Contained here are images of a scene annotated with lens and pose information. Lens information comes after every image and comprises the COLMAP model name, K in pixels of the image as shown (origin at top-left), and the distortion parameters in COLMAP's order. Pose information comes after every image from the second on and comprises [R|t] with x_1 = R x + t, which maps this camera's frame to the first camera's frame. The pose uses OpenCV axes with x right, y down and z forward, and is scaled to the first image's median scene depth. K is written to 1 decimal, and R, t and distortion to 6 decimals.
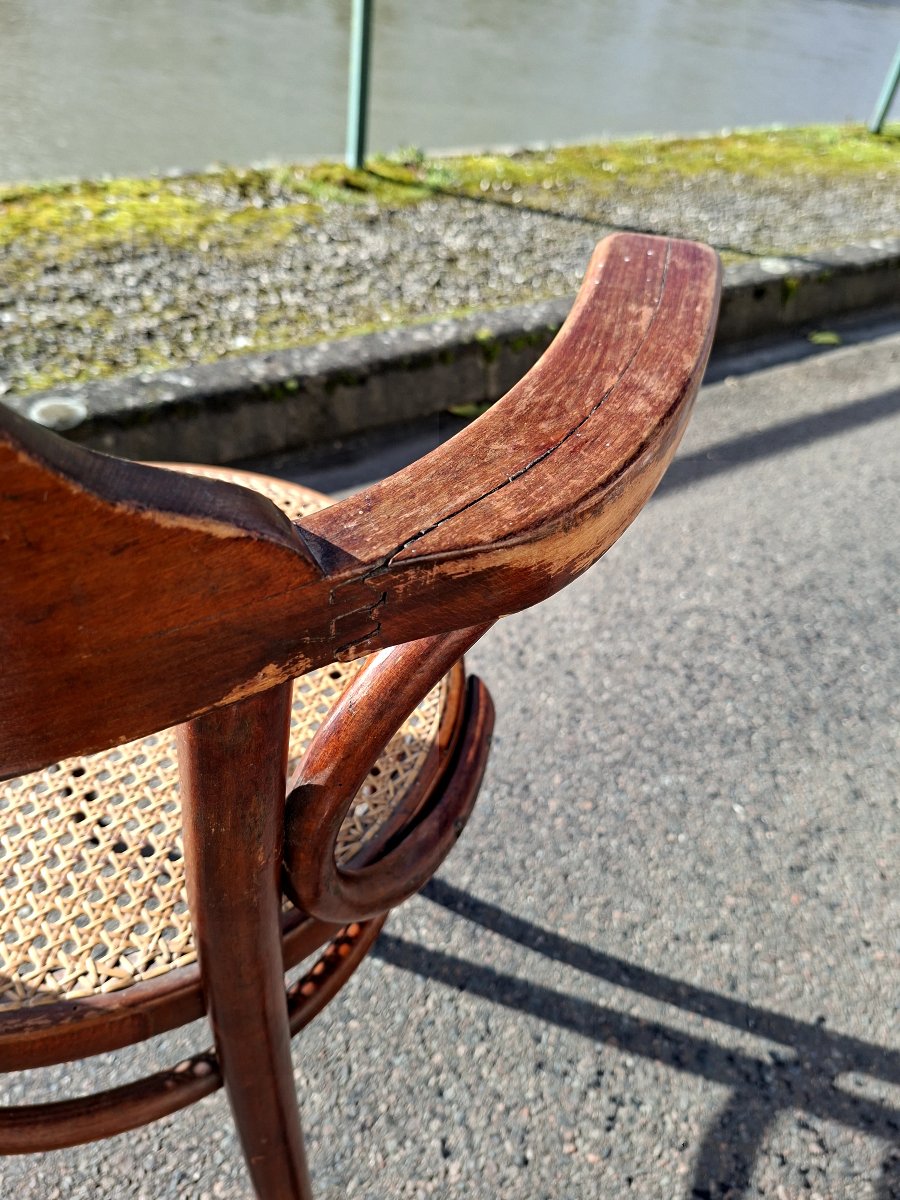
lens RADIAL K [[852.8, 0, 445.4], [0, 852.8, 603.9], [0, 0, 1]] dist [0.064038, -0.082216]
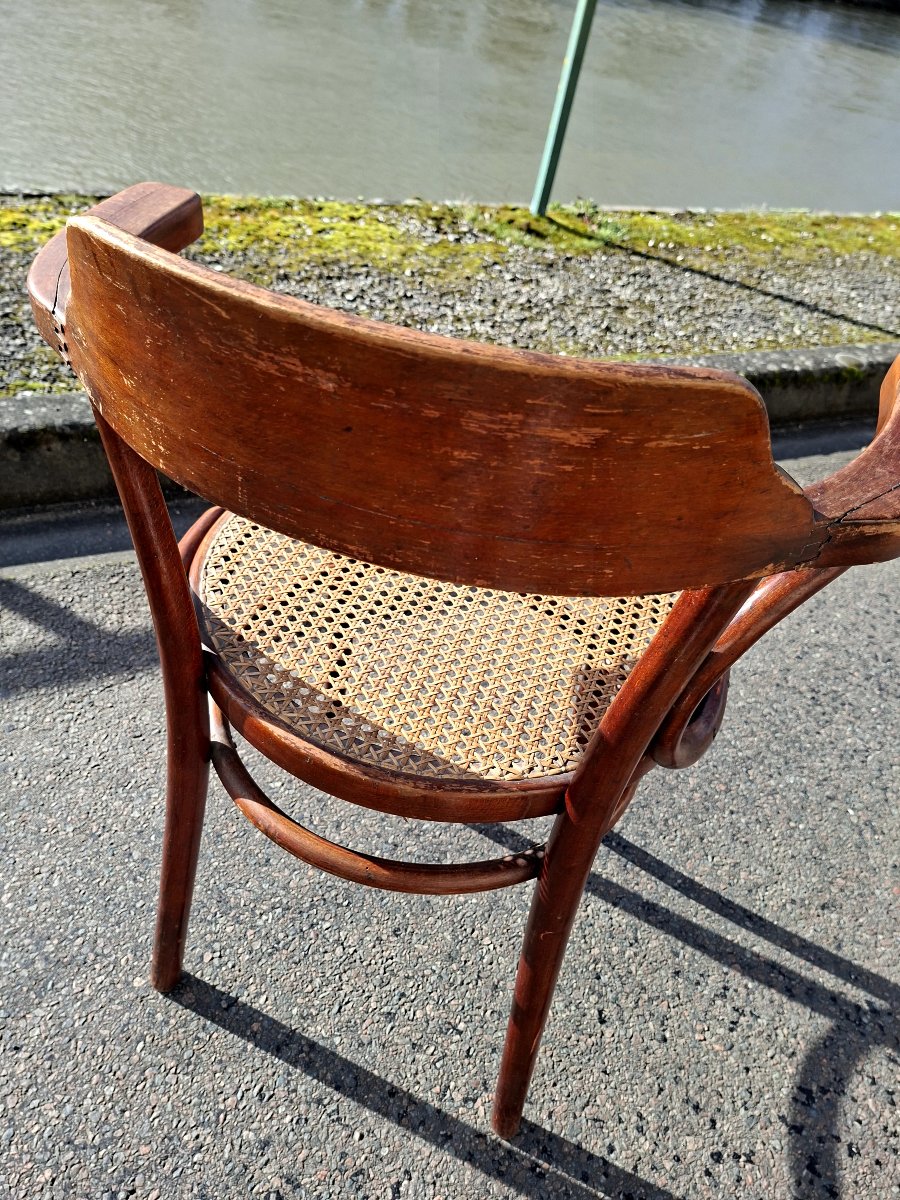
lens RADIAL K [[852.8, 0, 438.5], [0, 852.8, 588.0], [0, 0, 1]] dist [0.064038, -0.082216]
pose [[0.985479, 0.147410, -0.084274, -0.118362], [-0.150708, 0.987987, -0.034178, 0.046722], [0.078224, 0.046383, 0.995856, -0.165354]]
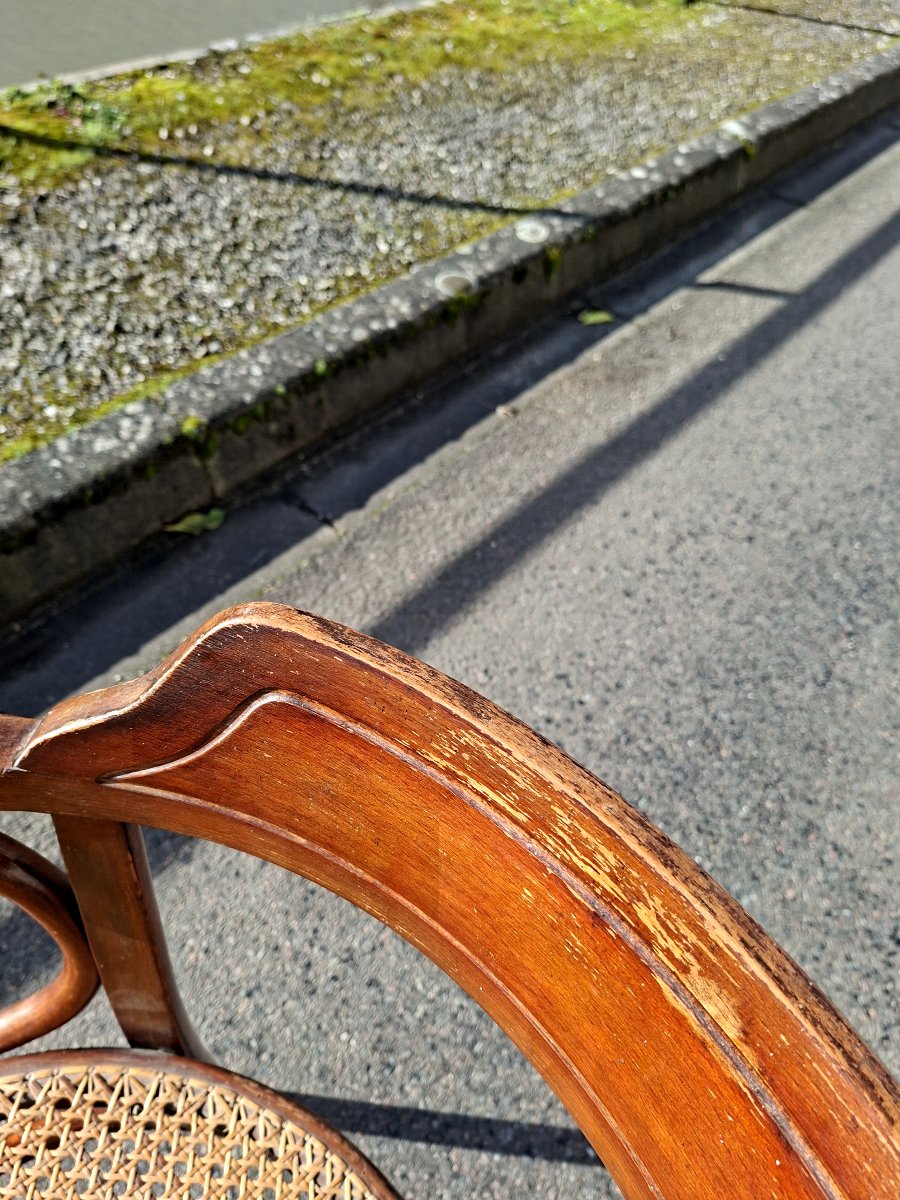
lens RADIAL K [[852.8, 0, 453.5], [0, 852.8, 609.7], [0, 0, 1]] dist [0.064038, -0.082216]
pose [[0.960989, -0.193890, 0.197246, 0.110631], [0.153639, 0.967213, 0.202223, -0.348457], [-0.229988, -0.164029, 0.959270, 0.236429]]
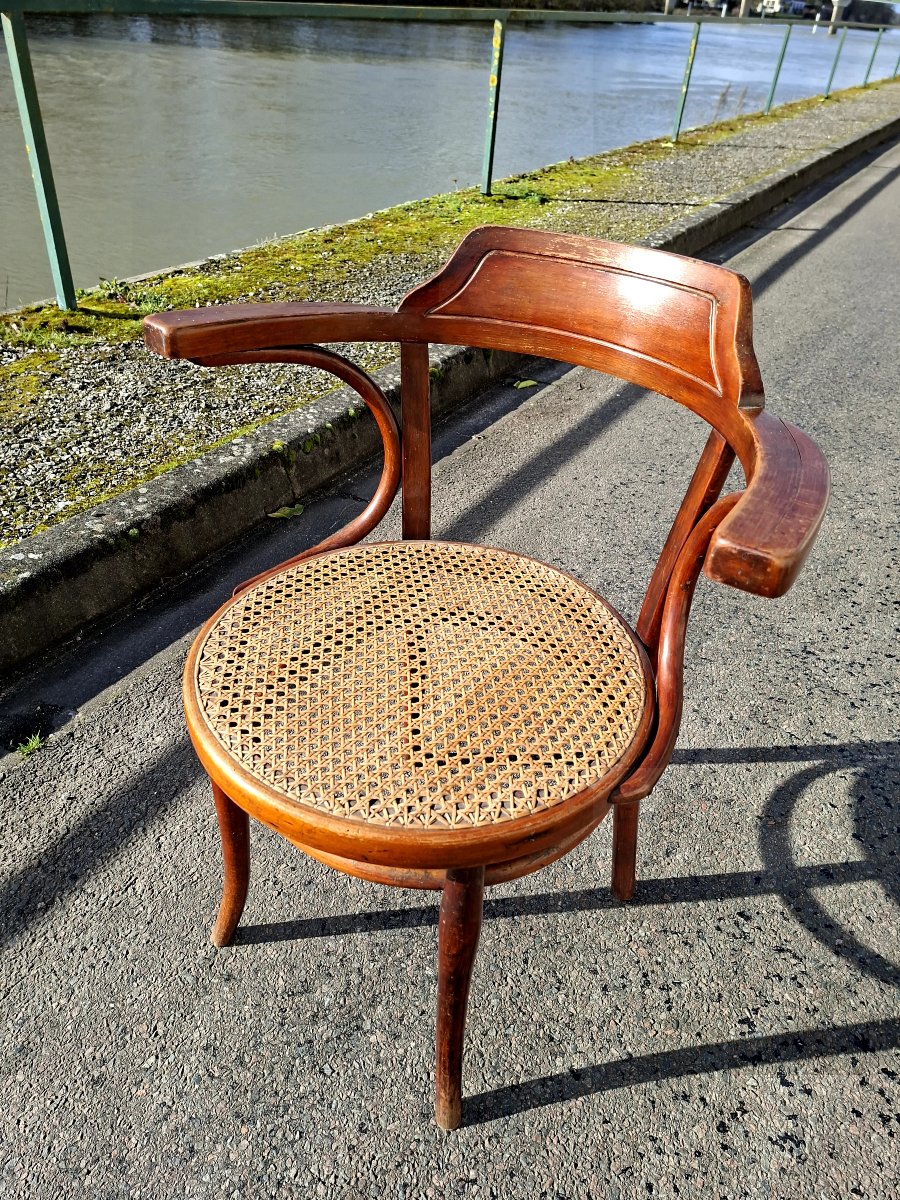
lens RADIAL K [[832.1, 0, 445.5], [0, 832.1, 620.4], [0, 0, 1]] dist [0.085853, -0.103070]
pose [[0.908424, -0.285450, 0.305424, -0.199478], [0.296269, 0.955037, 0.011387, -0.052972], [-0.294941, 0.080143, 0.952149, -0.118327]]
